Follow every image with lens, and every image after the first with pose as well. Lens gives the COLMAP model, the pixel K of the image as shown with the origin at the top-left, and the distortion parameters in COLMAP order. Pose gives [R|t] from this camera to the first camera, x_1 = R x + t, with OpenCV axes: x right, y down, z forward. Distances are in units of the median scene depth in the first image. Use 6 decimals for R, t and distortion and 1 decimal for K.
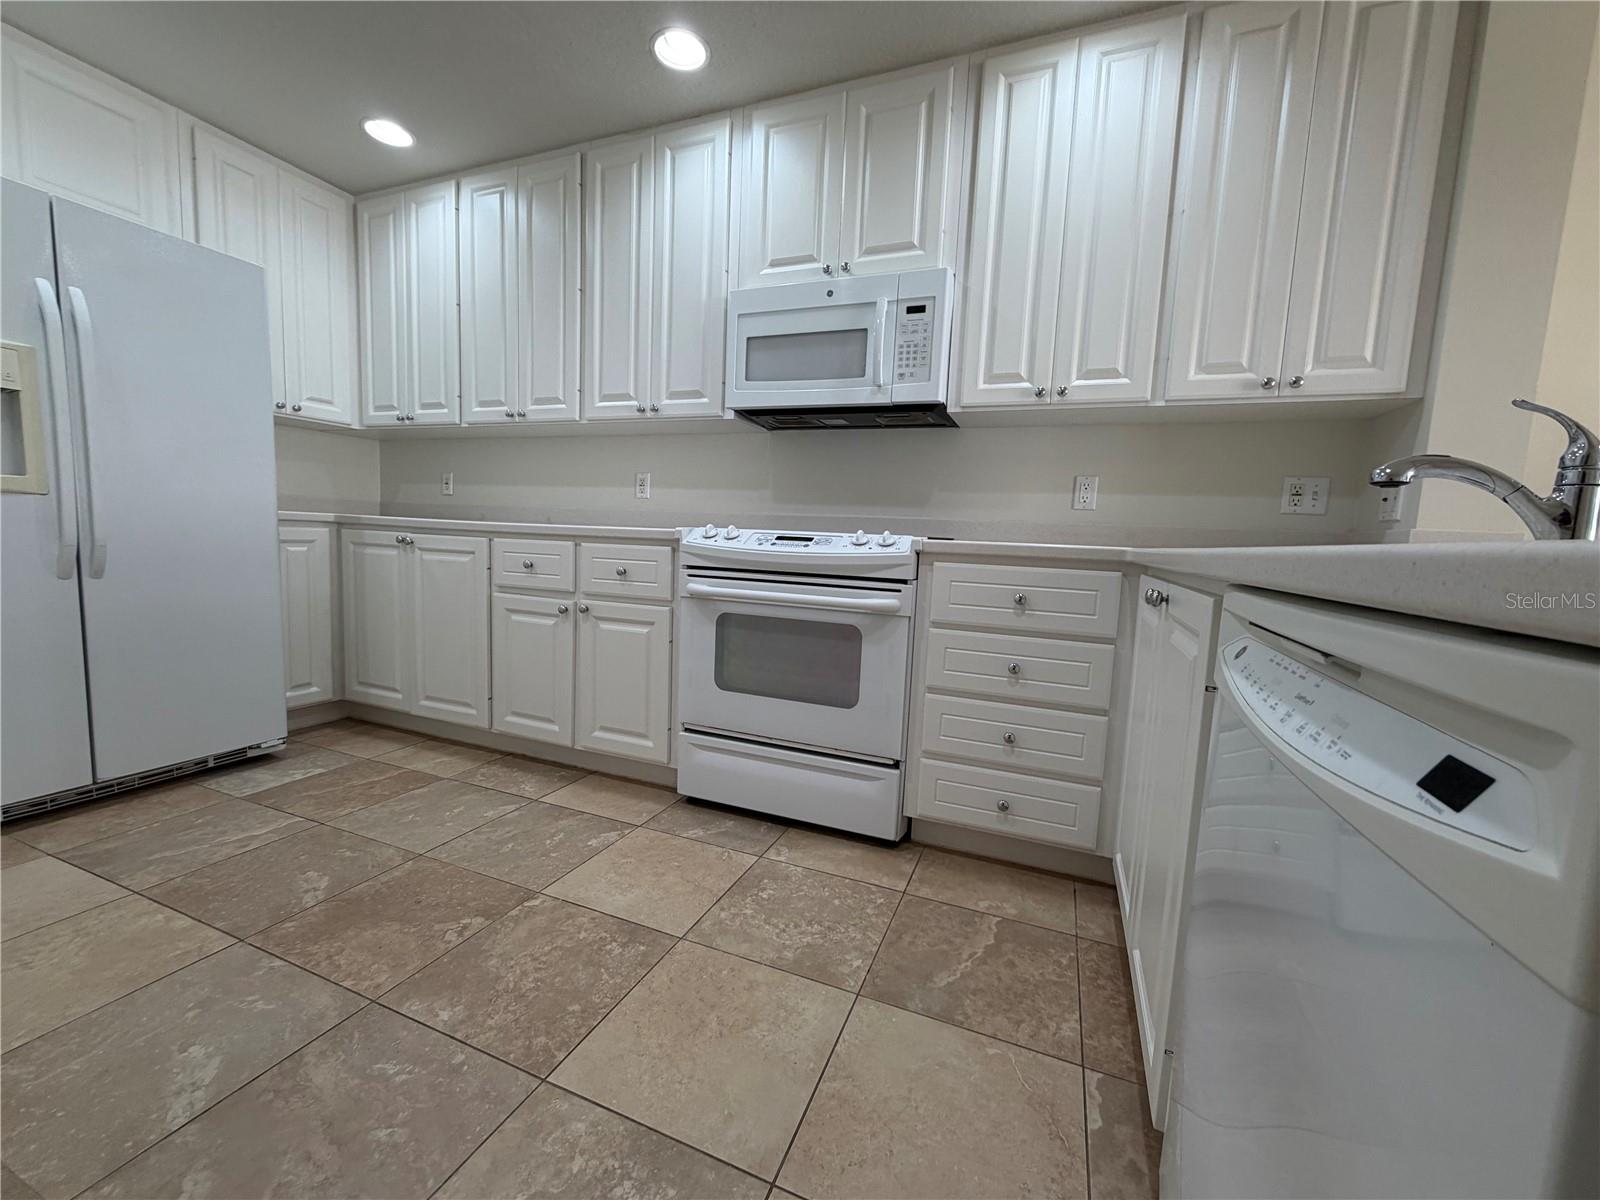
lens RADIAL K [[640.5, 0, 800.0], [0, 640.5, 600.0], [0, 0, 1]] dist [-0.000436, -0.000087]
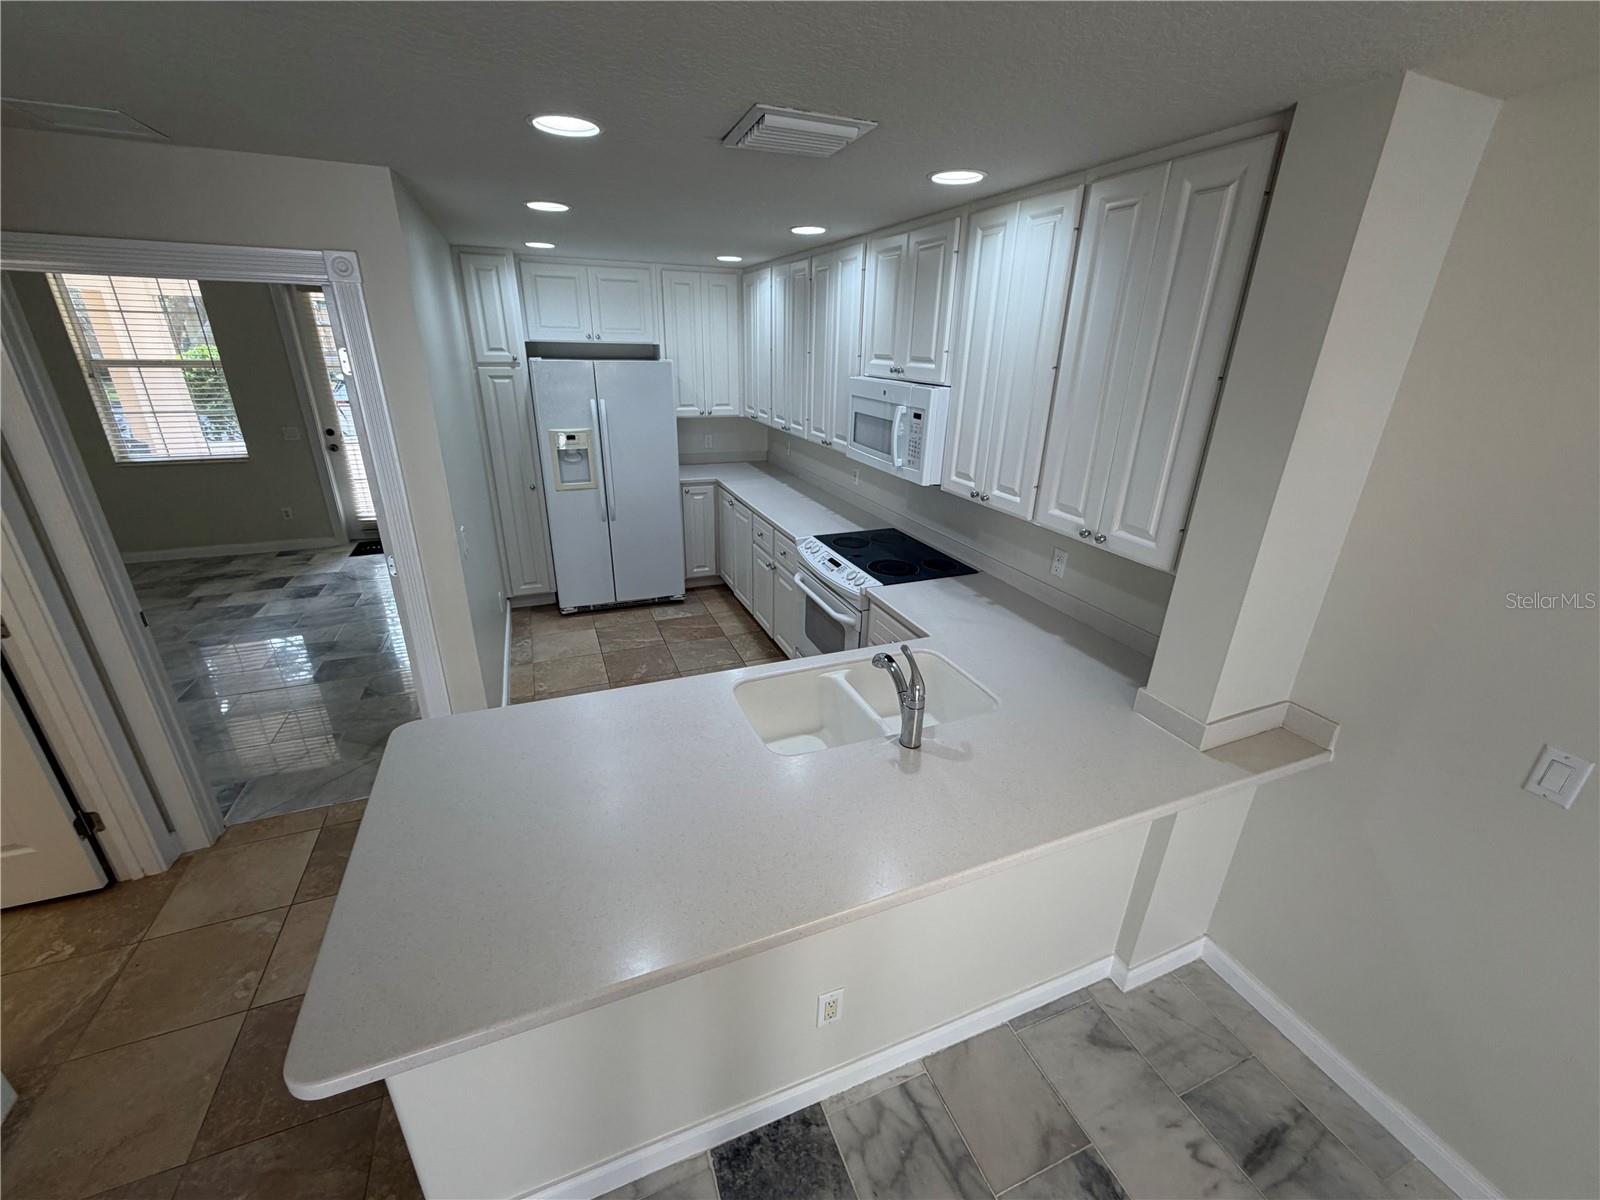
lens RADIAL K [[640.5, 0, 800.0], [0, 640.5, 600.0], [0, 0, 1]] dist [-0.000436, -0.000087]
pose [[0.696922, 0.243348, -0.674598, 1.010561], [-0.060717, 0.957313, 0.282605, -0.442268], [0.714572, -0.155994, 0.681948, -0.172657]]
